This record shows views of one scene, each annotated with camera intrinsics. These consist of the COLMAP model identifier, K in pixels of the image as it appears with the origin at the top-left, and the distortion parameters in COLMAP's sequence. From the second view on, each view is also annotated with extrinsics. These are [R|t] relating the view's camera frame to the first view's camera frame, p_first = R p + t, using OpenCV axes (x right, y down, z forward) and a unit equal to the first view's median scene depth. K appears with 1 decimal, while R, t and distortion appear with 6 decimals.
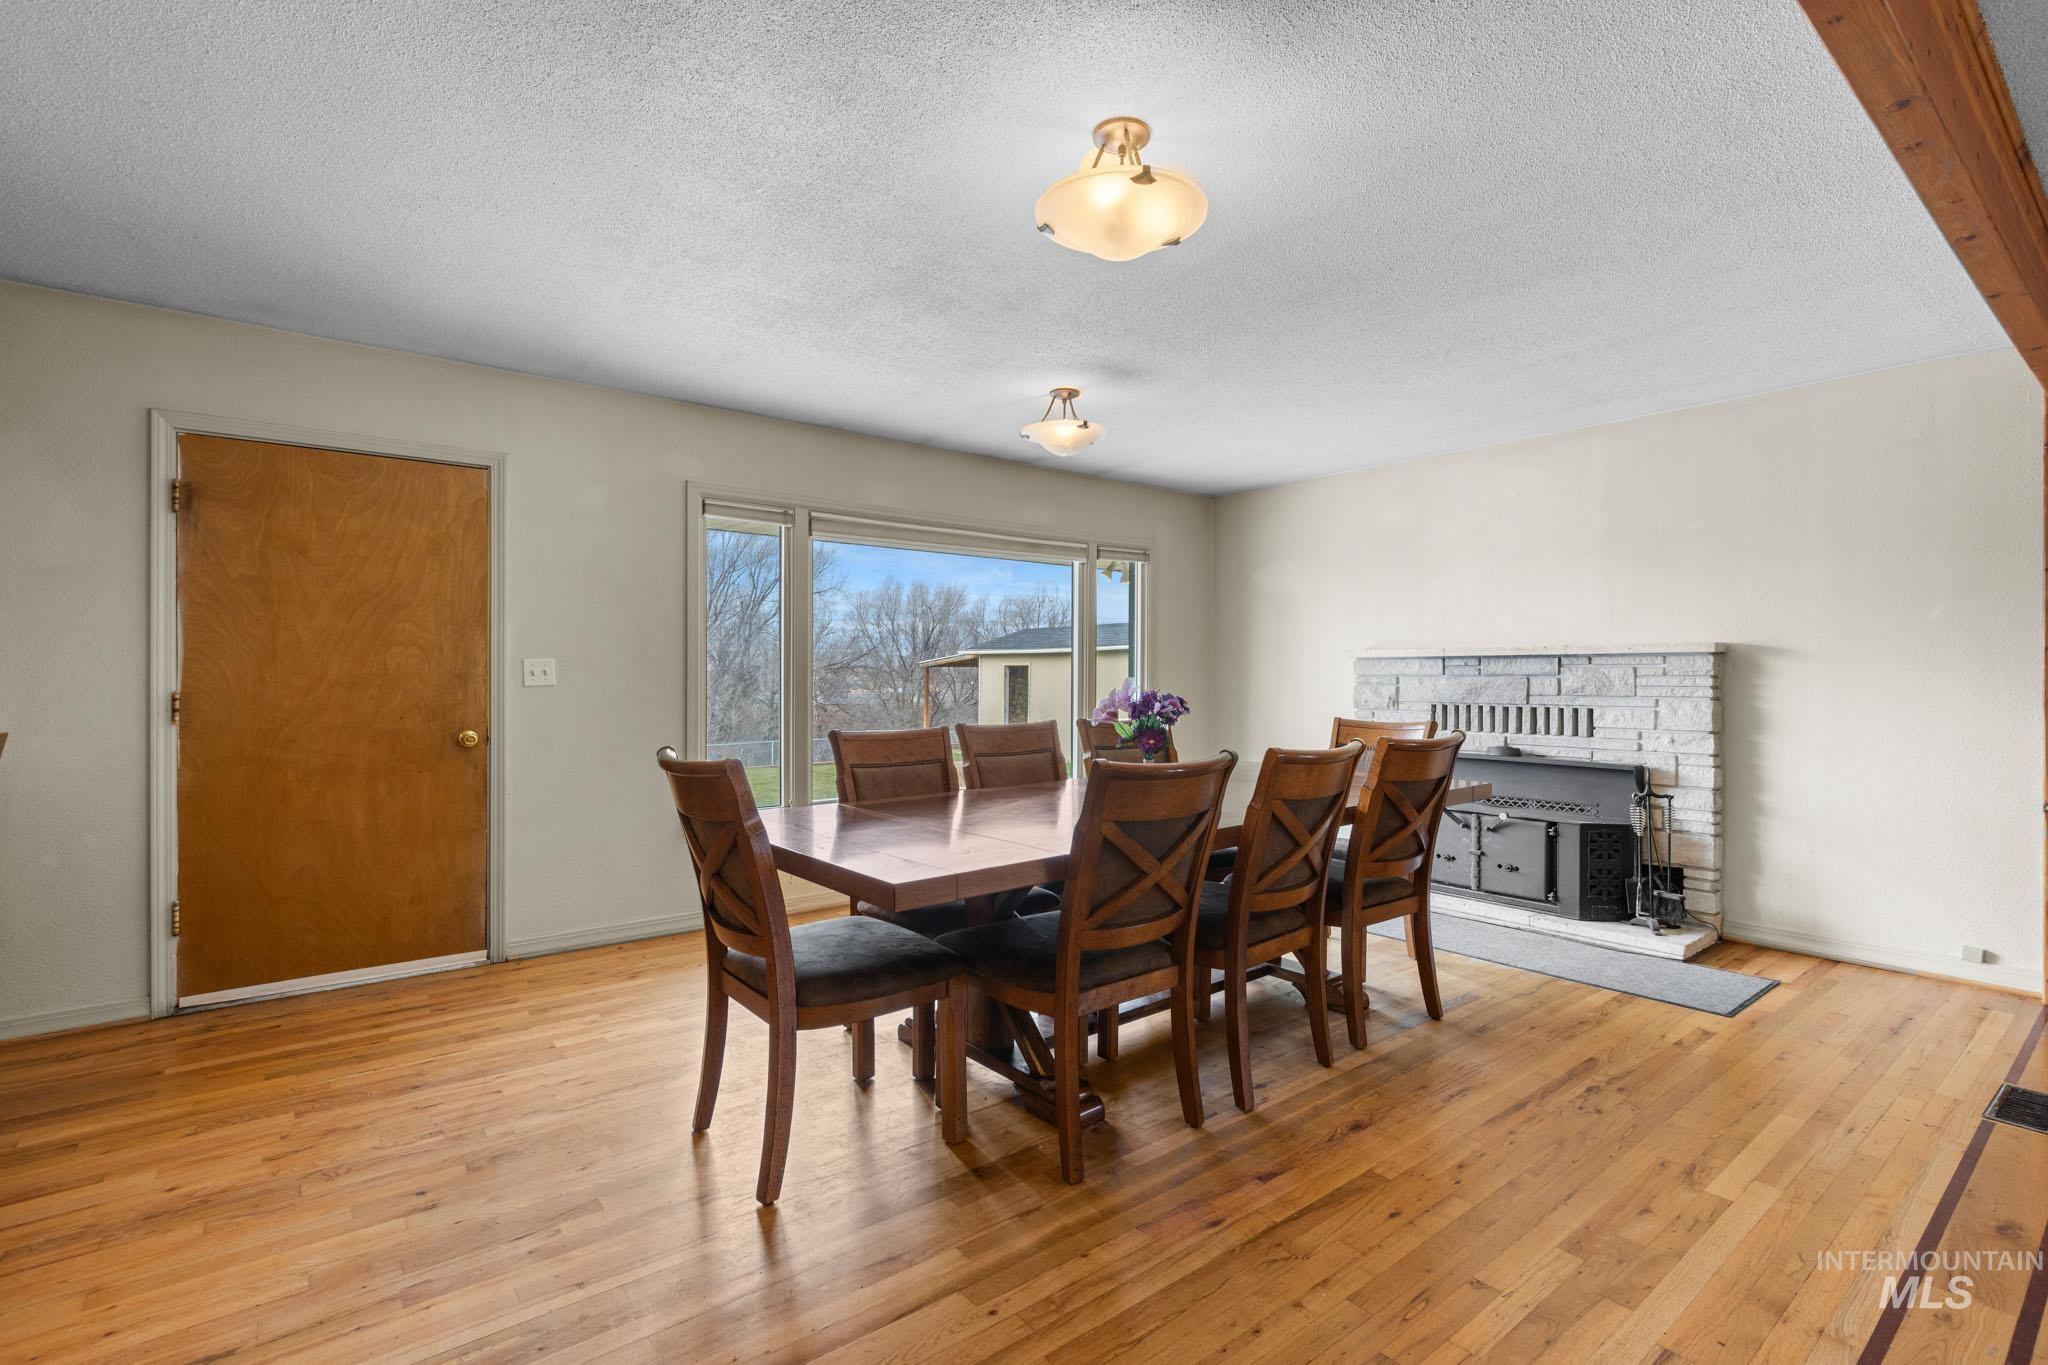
lens RADIAL K [[911.0, 0, 1030.9], [0, 911.0, 682.6], [0, 0, 1]] dist [0.003590, -0.000319]
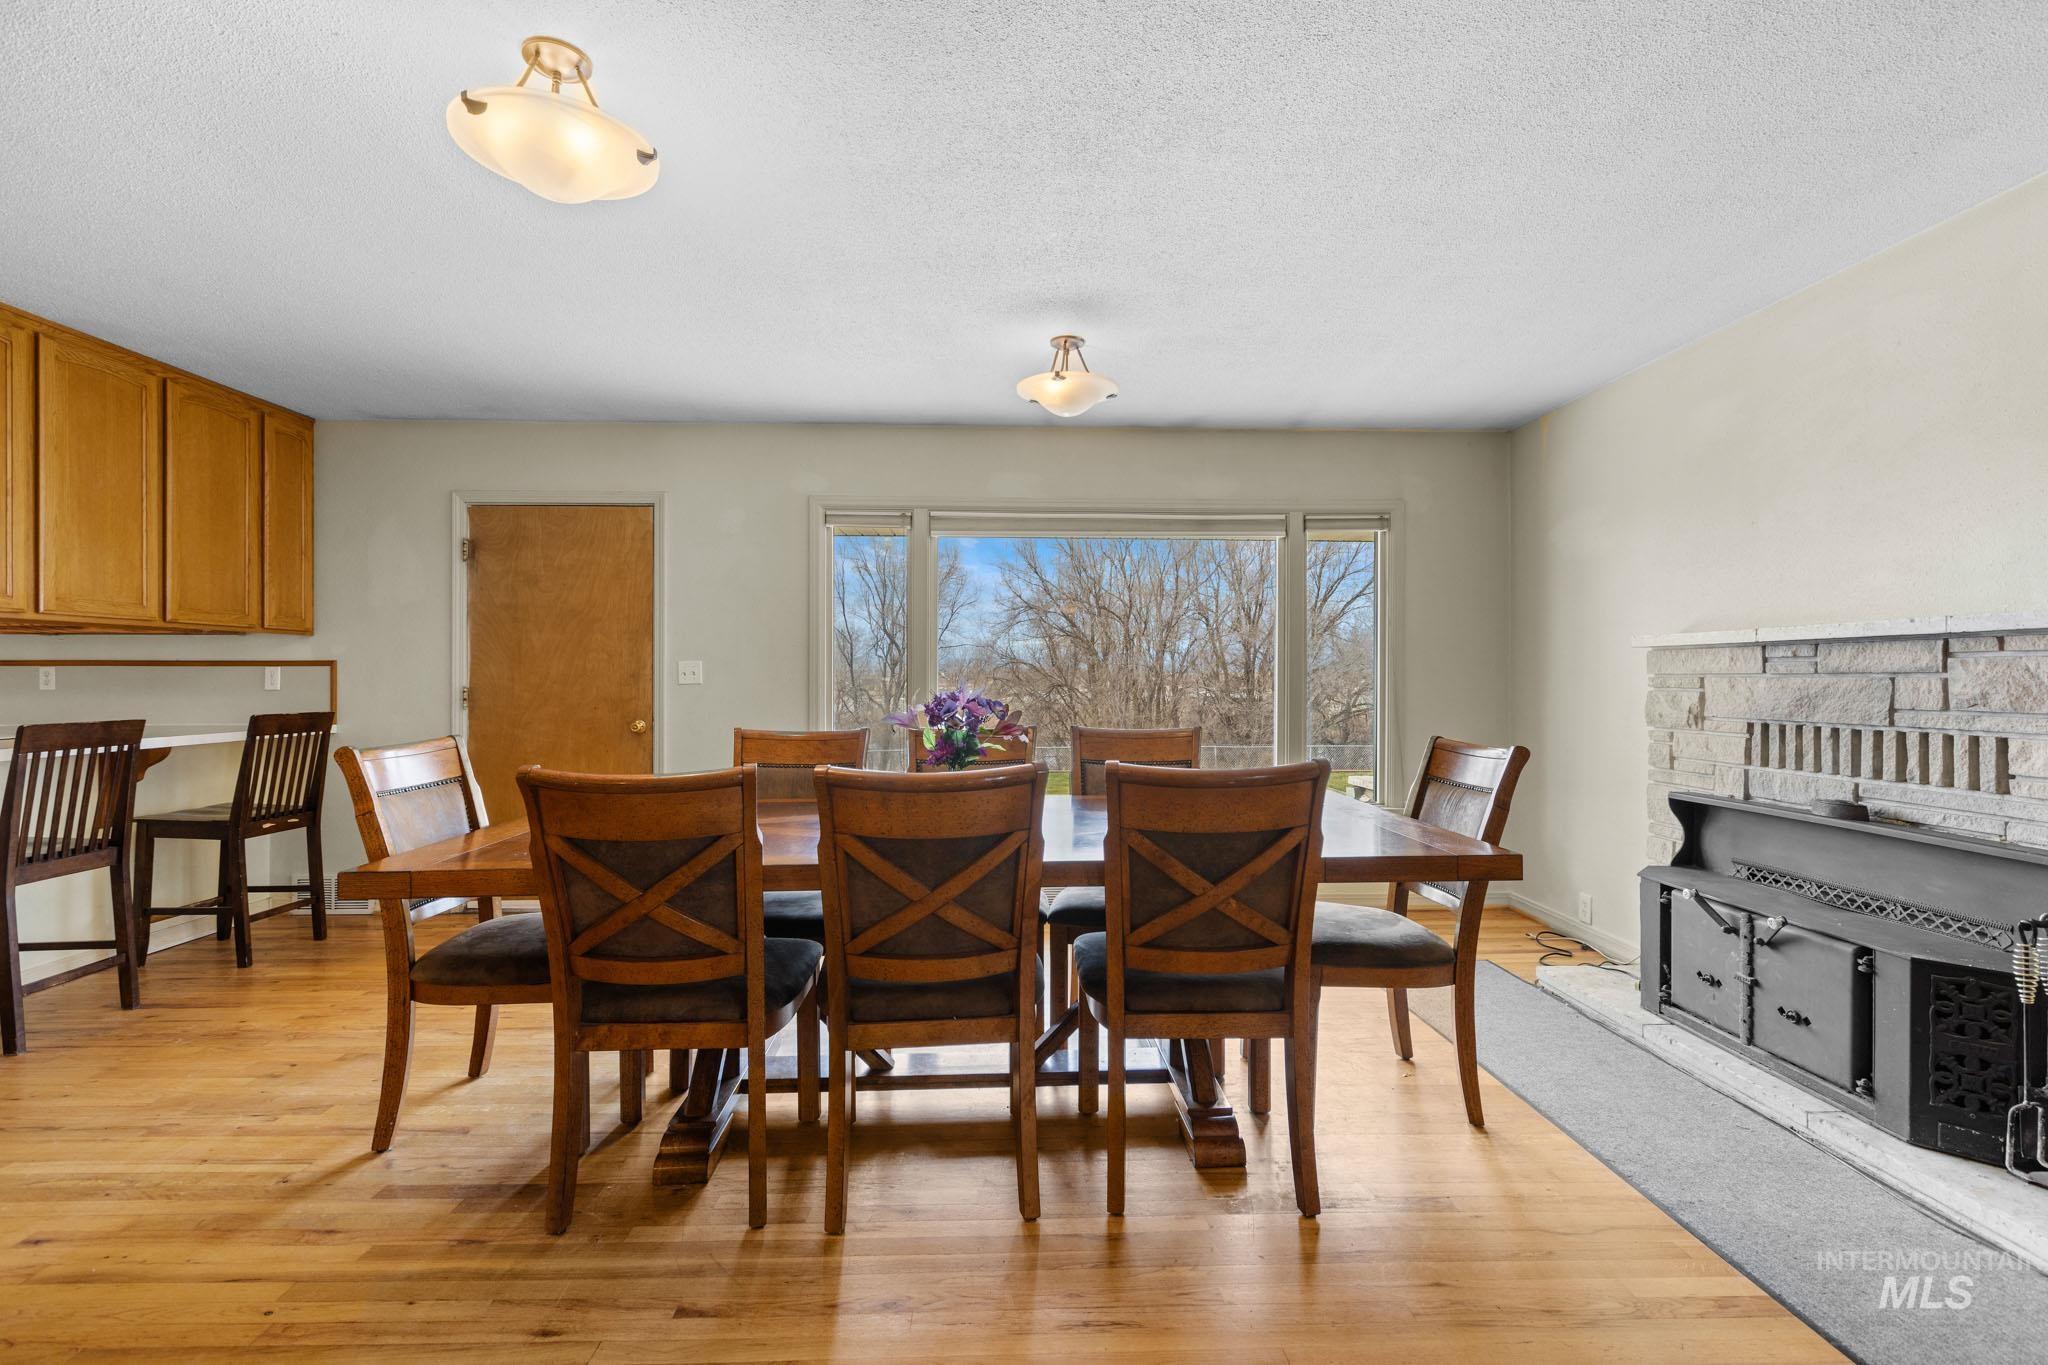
lens RADIAL K [[926.6, 0, 1040.5], [0, 926.6, 679.2], [0, 0, 1]] dist [0.002194, -0.000887]
pose [[0.809274, 0.001393, -0.587430, 0.520724], [-0.004654, 0.999981, -0.004040, 0.000172], [0.587413, 0.006004, 0.809265, 0.284530]]
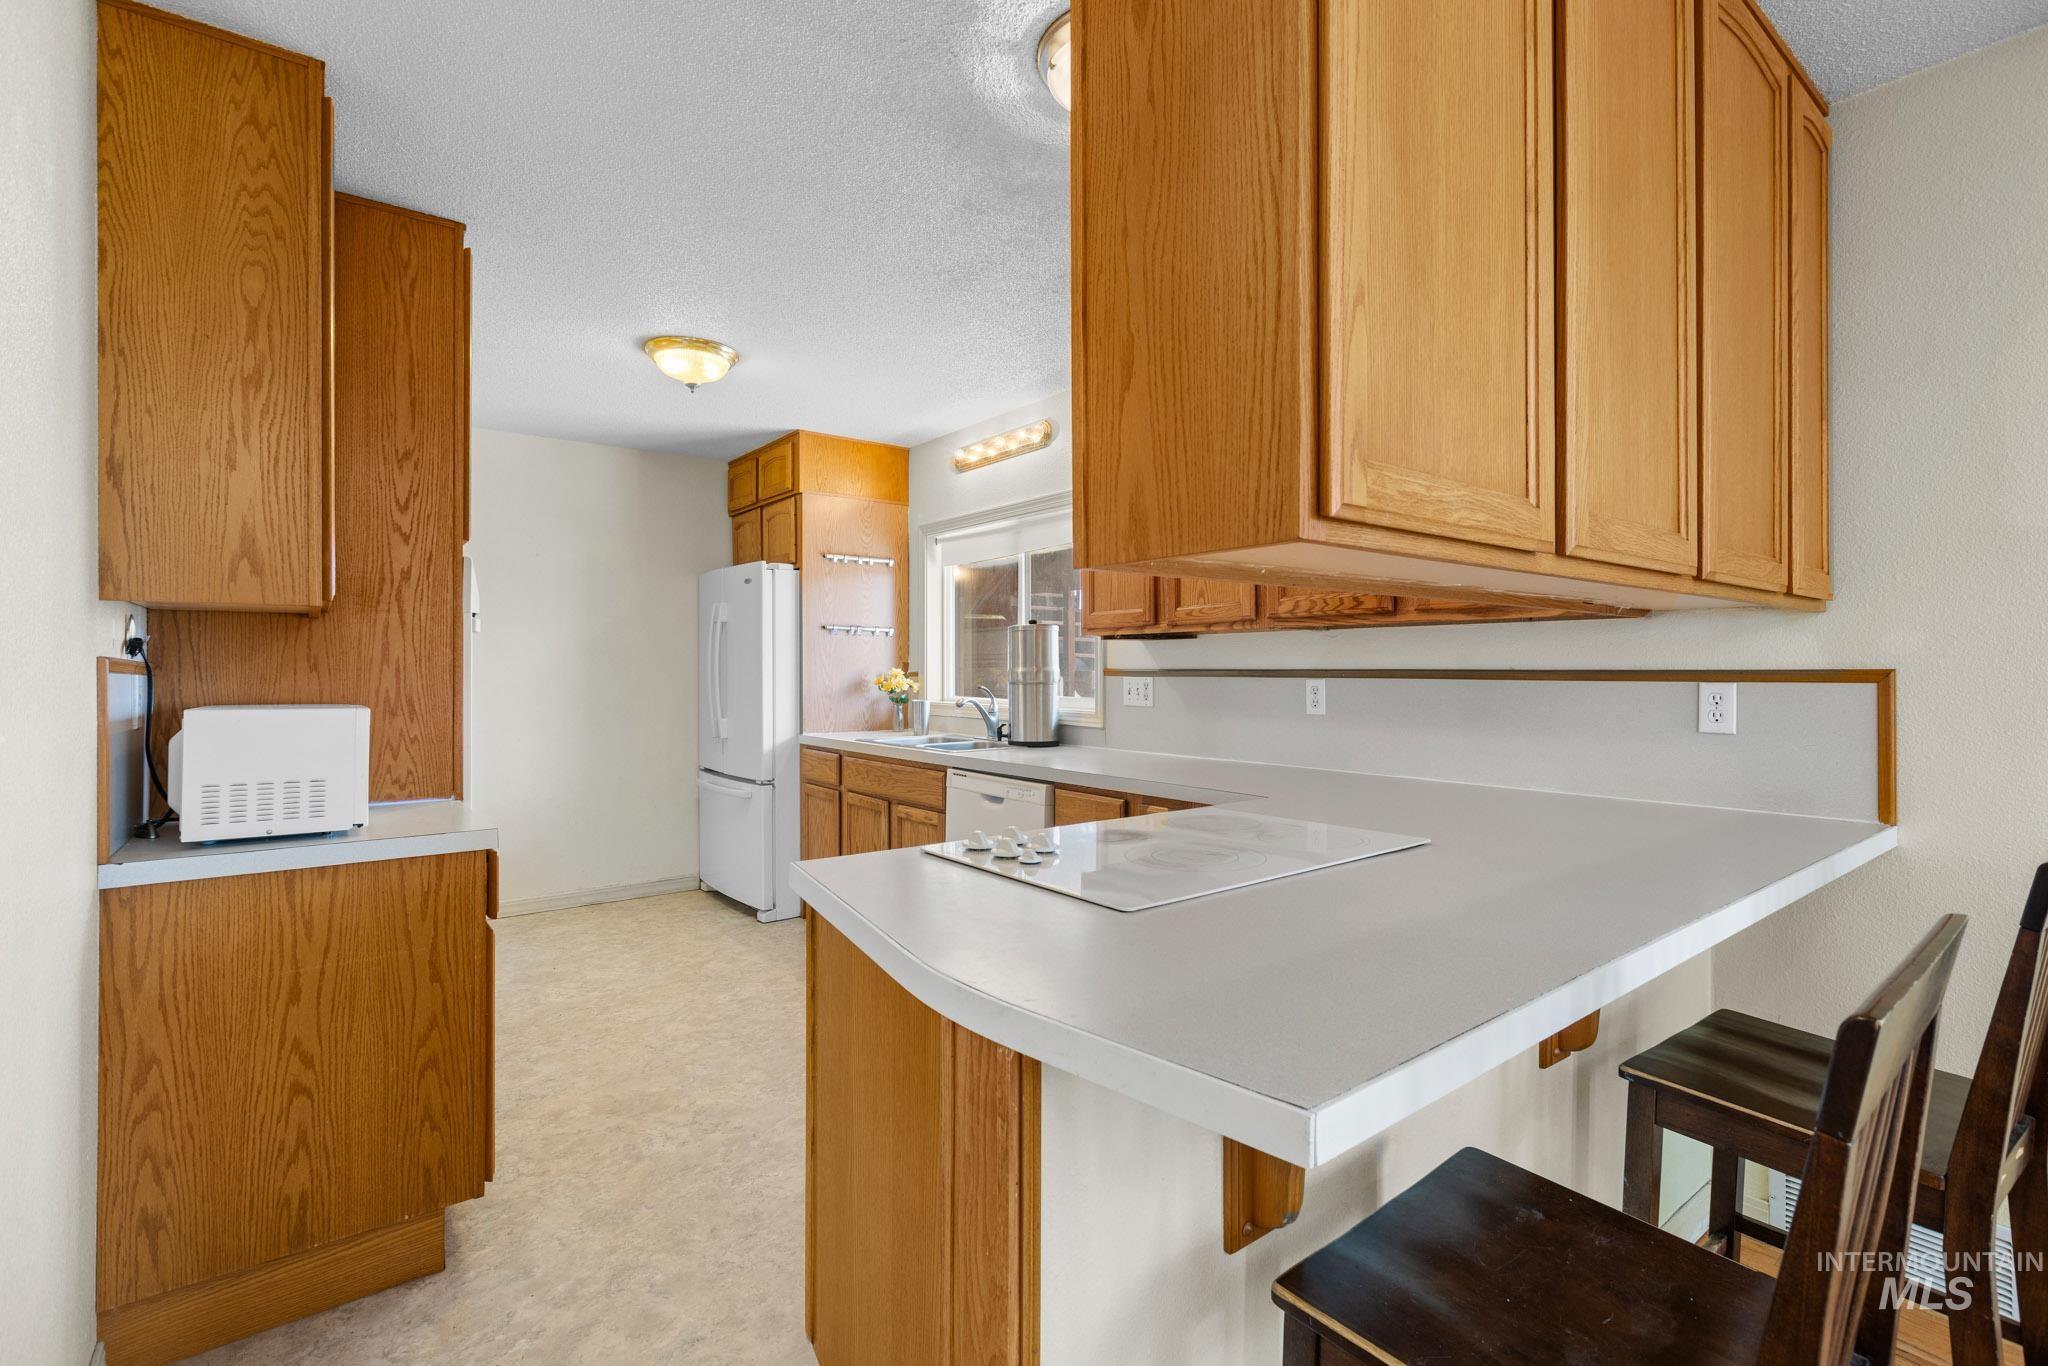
lens RADIAL K [[947.6, 0, 1011.3], [0, 947.6, 664.4], [0, 0, 1]] dist [-0.002273, 0.000494]
pose [[-0.022795, -0.004295, -0.999731, -0.363258], [-0.005288, 0.999977, -0.004175, -0.021442], [0.999726, 0.005192, -0.022817, 0.262289]]
